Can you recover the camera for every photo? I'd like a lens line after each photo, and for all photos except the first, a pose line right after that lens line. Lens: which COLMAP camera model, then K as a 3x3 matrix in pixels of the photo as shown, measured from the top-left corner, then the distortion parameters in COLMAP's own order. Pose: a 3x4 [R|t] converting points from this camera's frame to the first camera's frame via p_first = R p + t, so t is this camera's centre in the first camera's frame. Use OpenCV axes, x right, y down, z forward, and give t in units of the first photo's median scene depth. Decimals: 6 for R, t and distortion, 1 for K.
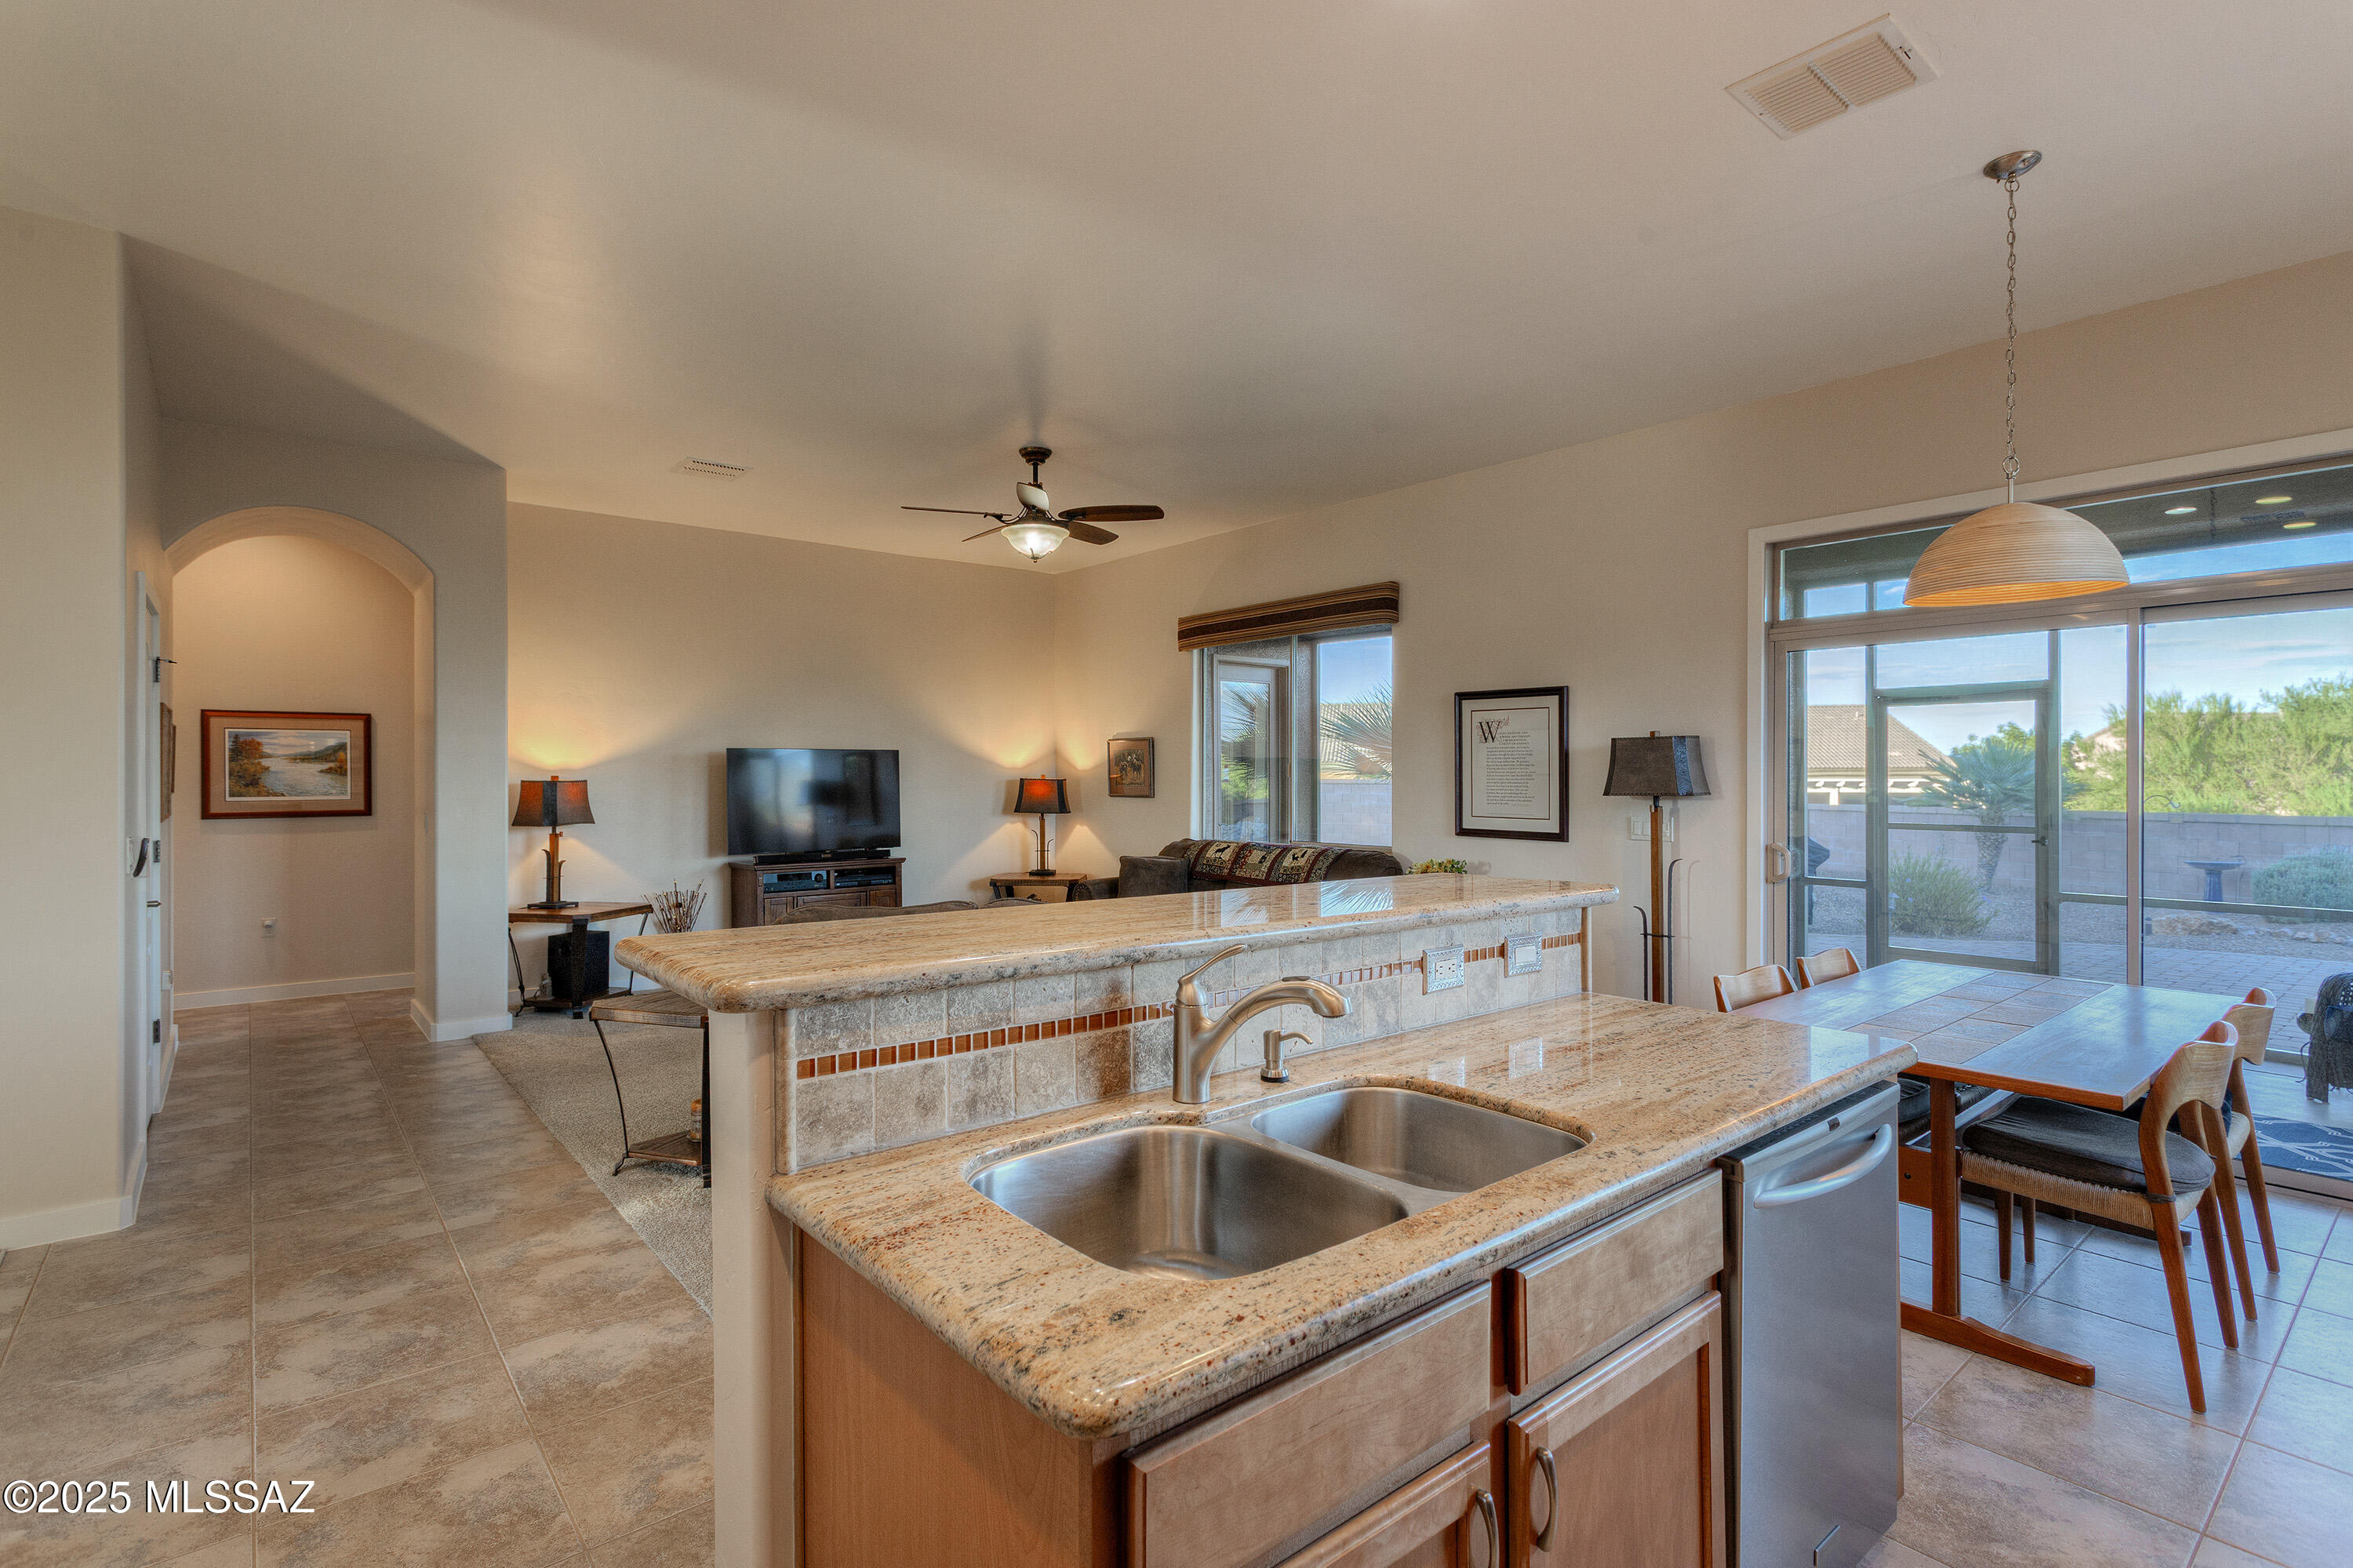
lens RADIAL K [[1118.8, 0, 1171.4], [0, 1118.8, 799.1], [0, 0, 1]] dist [-0.002099, 0.001558]
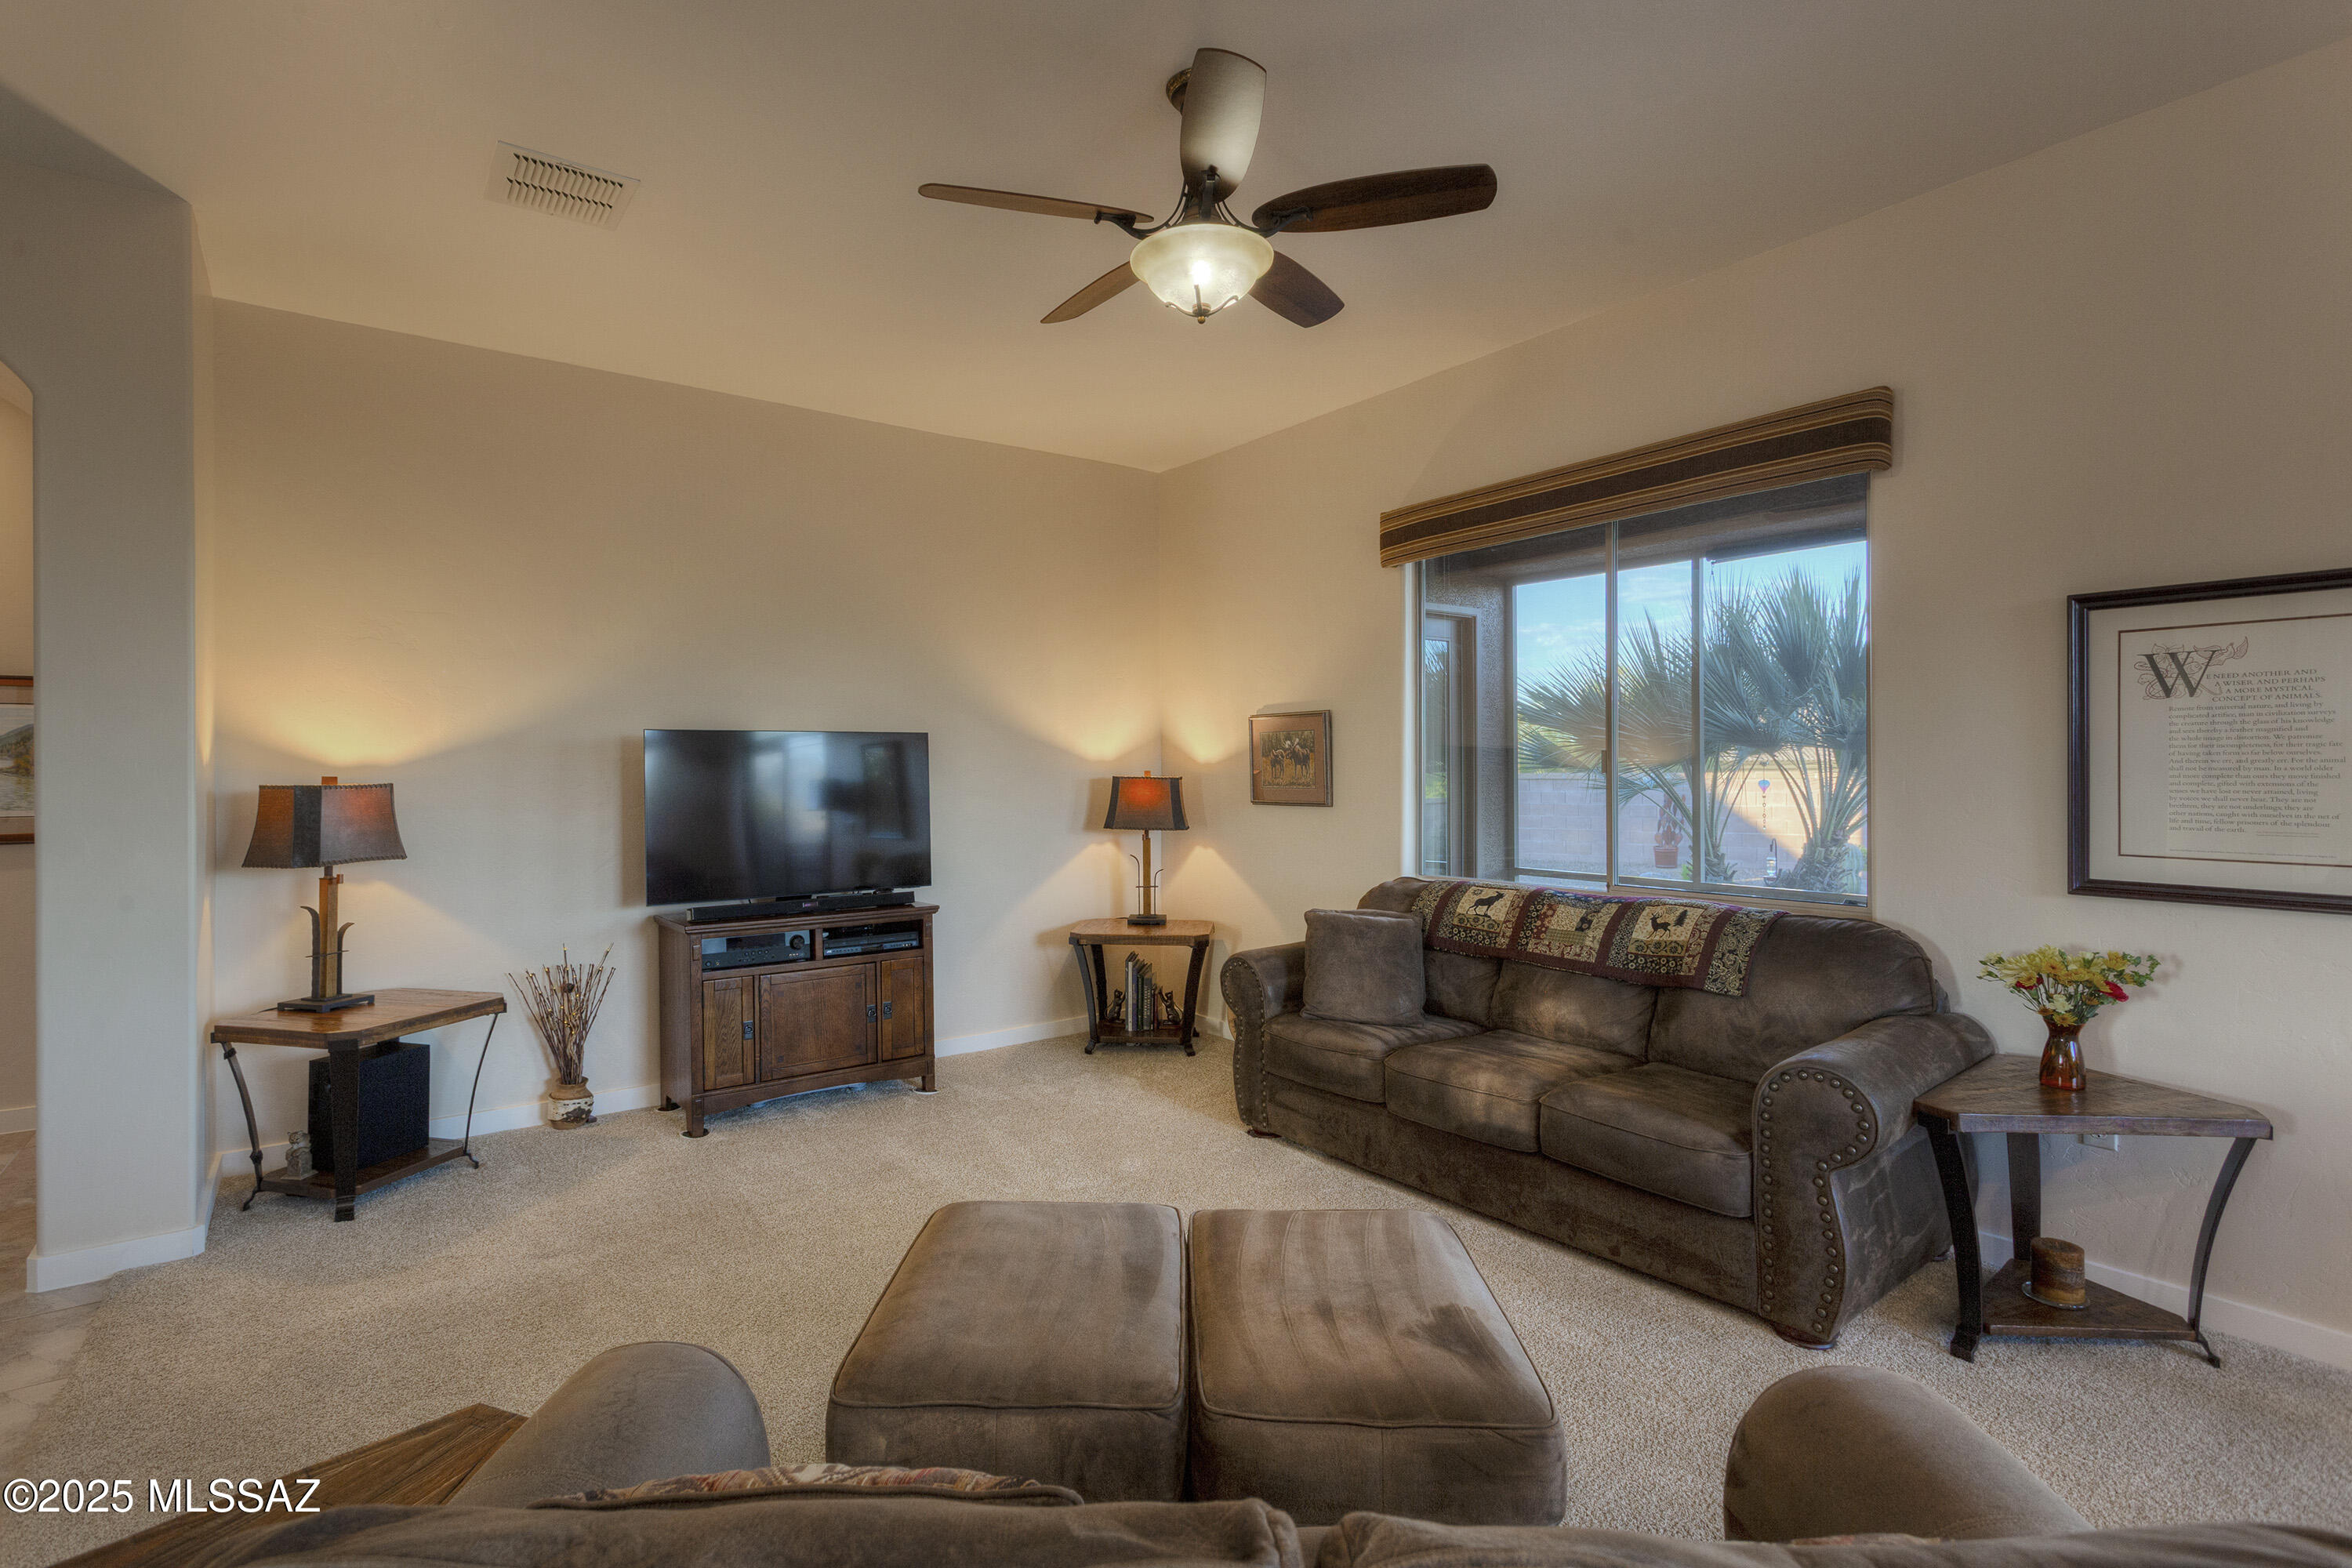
lens RADIAL K [[1118.2, 0, 1172.9], [0, 1118.2, 787.8], [0, 0, 1]] dist [-0.002099, 0.001558]
pose [[0.999330, -0.004514, -0.036310, -0.085281], [0.004325, 0.999977, -0.005265, -0.009051], [0.036333, 0.005104, 0.999327, 0.385971]]
